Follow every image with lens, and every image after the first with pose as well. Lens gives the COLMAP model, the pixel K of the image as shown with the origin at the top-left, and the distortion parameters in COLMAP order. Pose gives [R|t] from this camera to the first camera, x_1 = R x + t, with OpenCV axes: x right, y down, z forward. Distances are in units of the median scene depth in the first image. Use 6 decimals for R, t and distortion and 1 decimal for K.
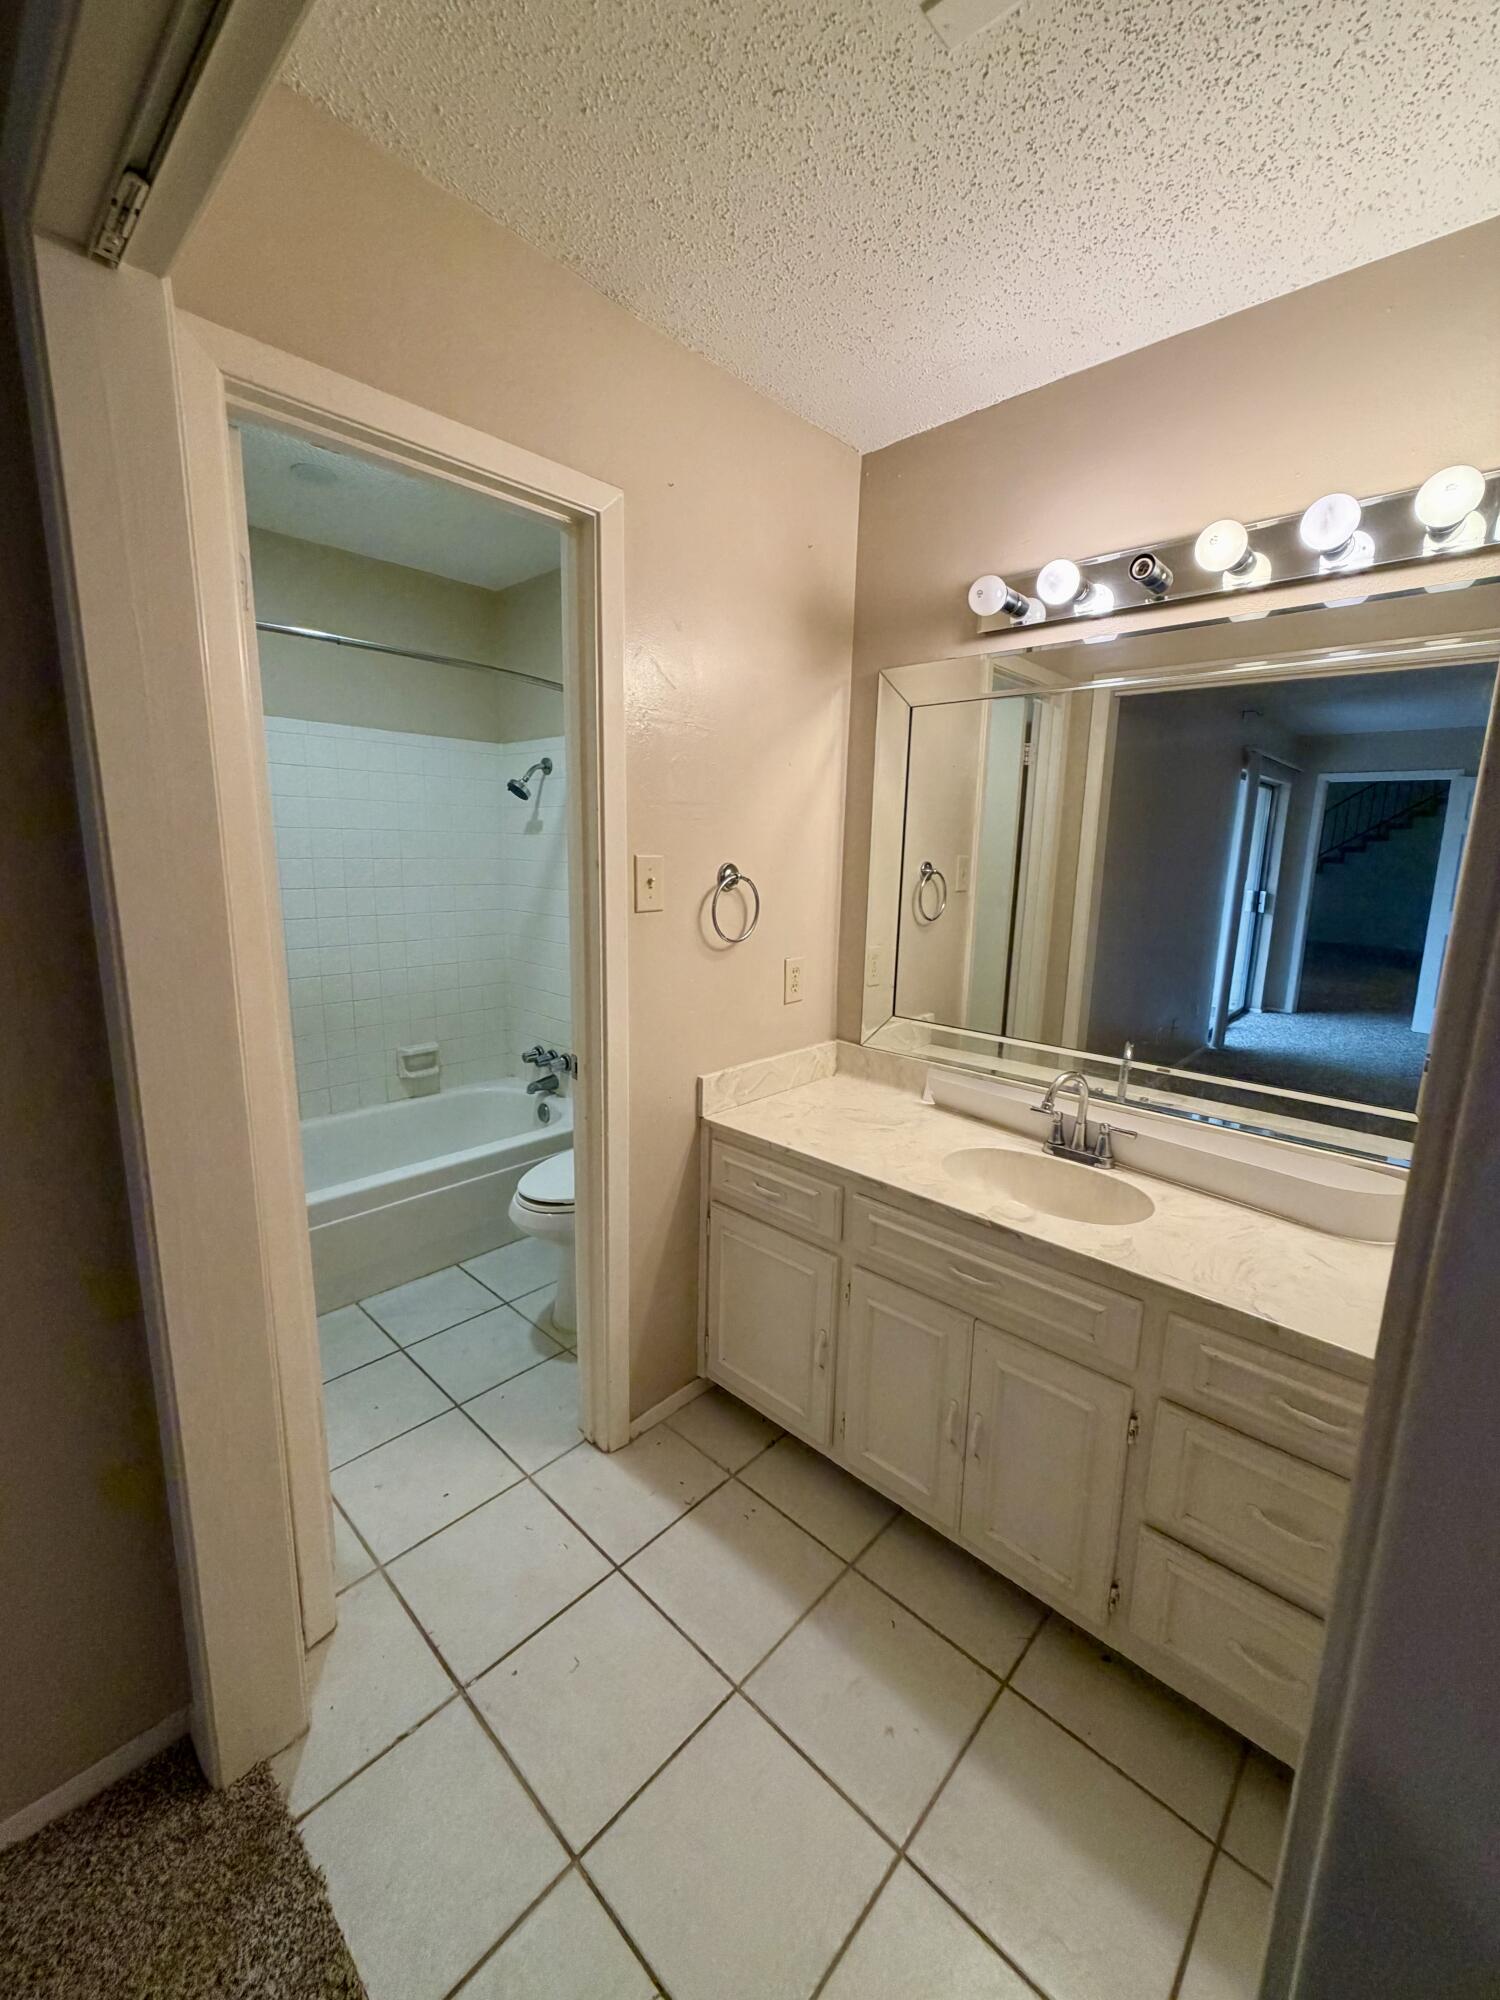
lens RADIAL K [[808.4, 0, 750.0], [0, 808.4, 1000.0], [0, 0, 1]] dist [-0.002724, -0.000204]
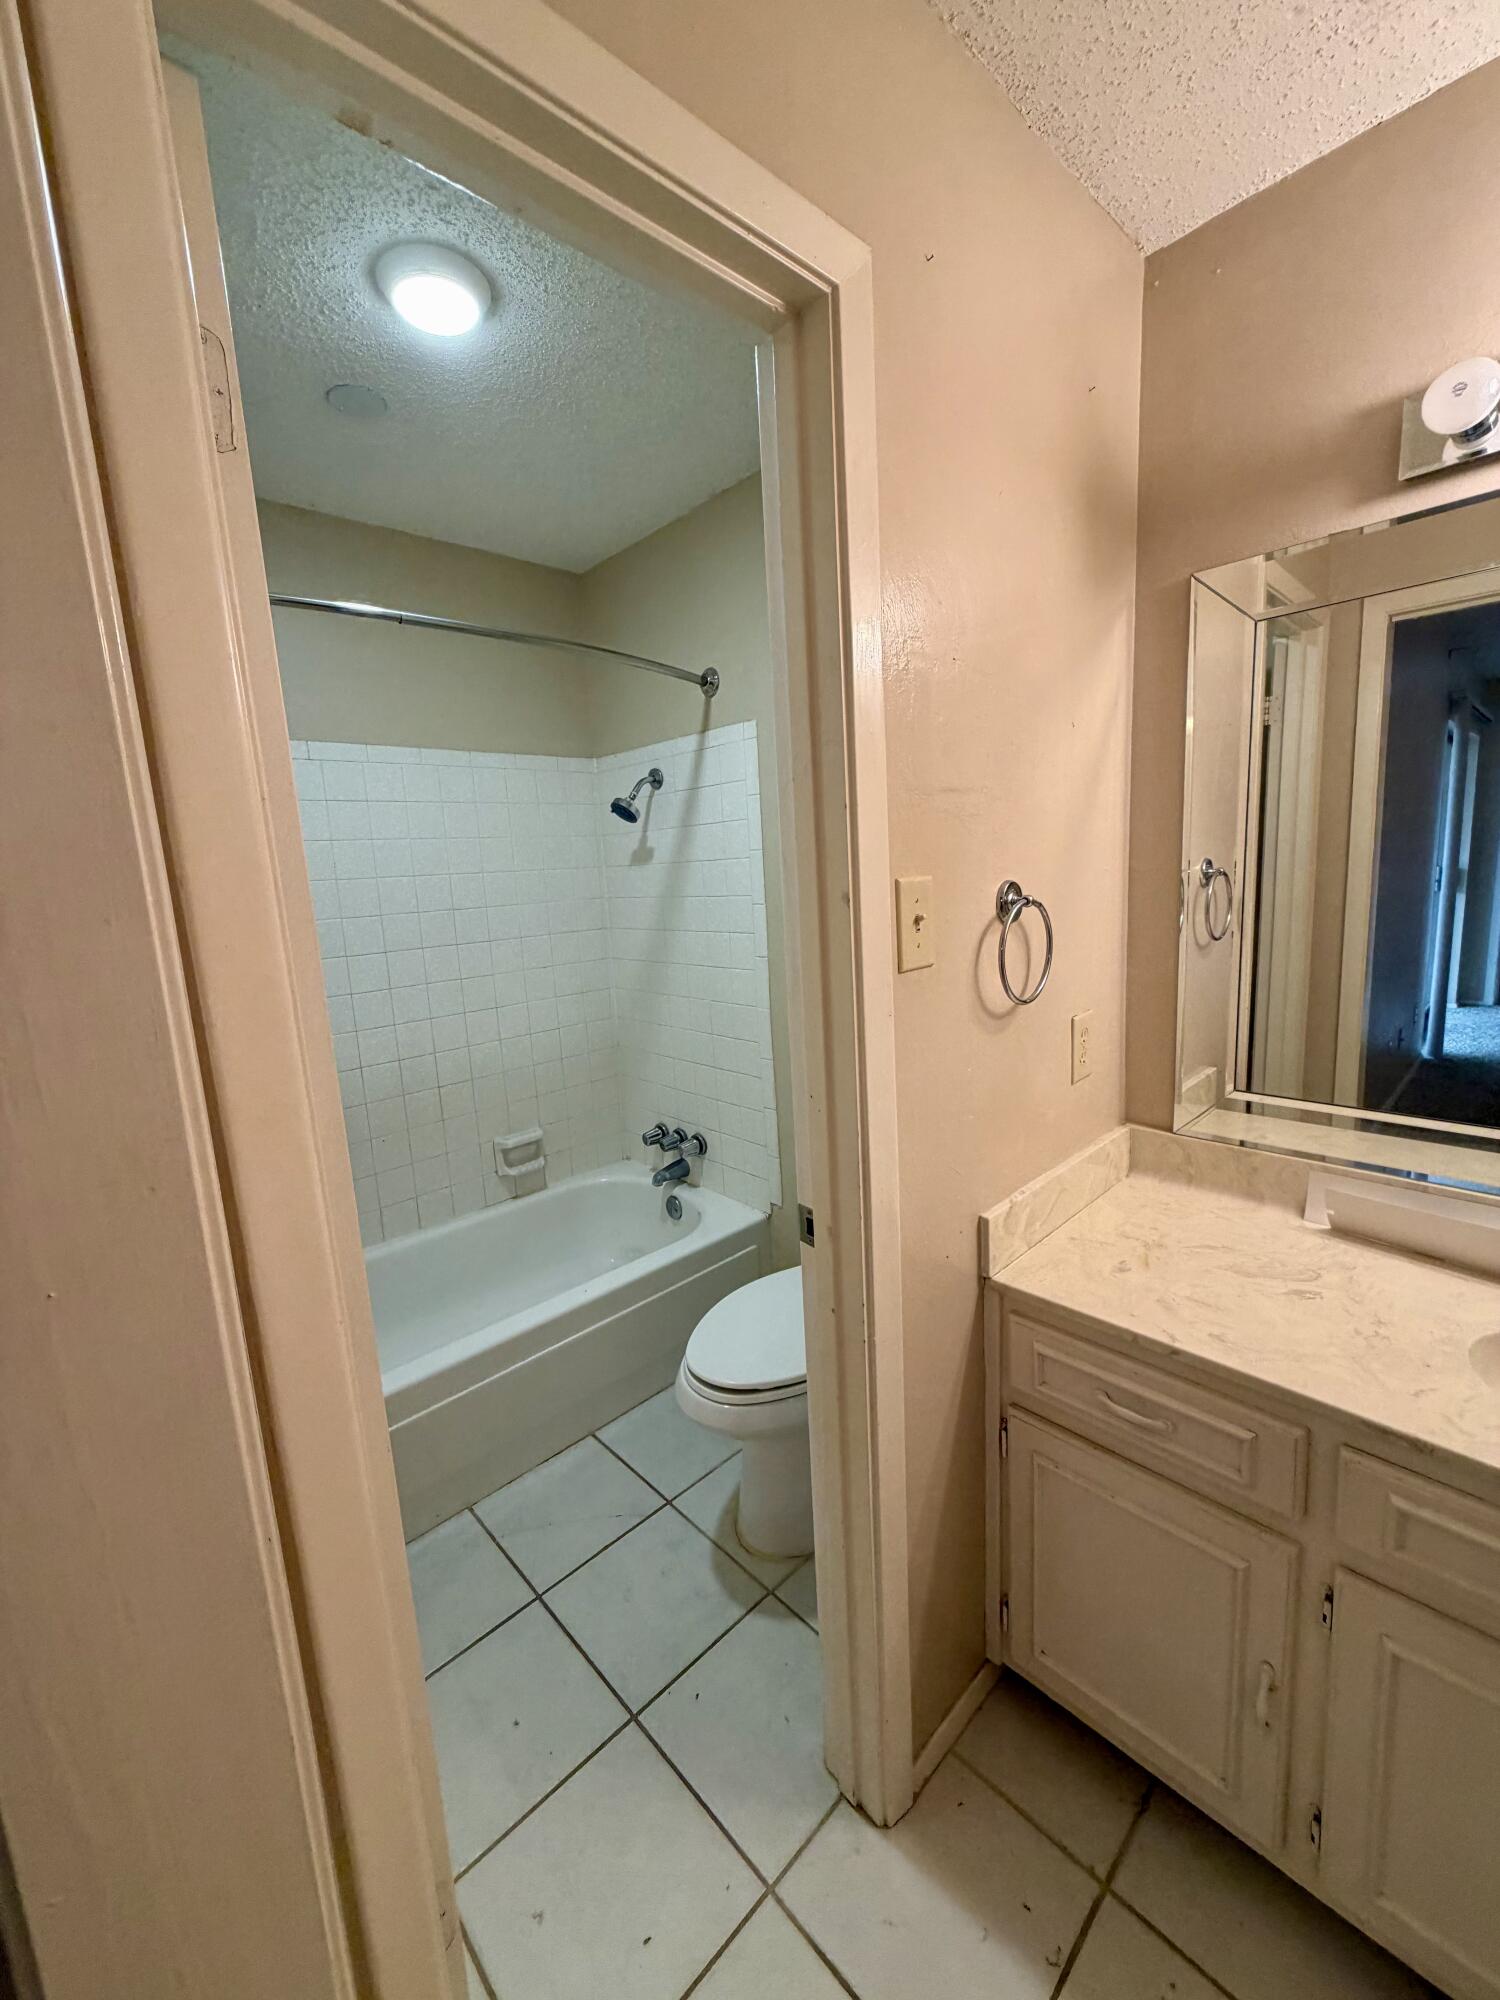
lens RADIAL K [[808.4, 0, 750.0], [0, 808.4, 1000.0], [0, 0, 1]] dist [-0.002724, -0.000204]
pose [[0.995212, -0.066462, -0.071658, -0.165443], [0.064773, 0.997570, -0.025657, -0.062691], [0.073189, 0.020892, 0.997099, 0.303210]]
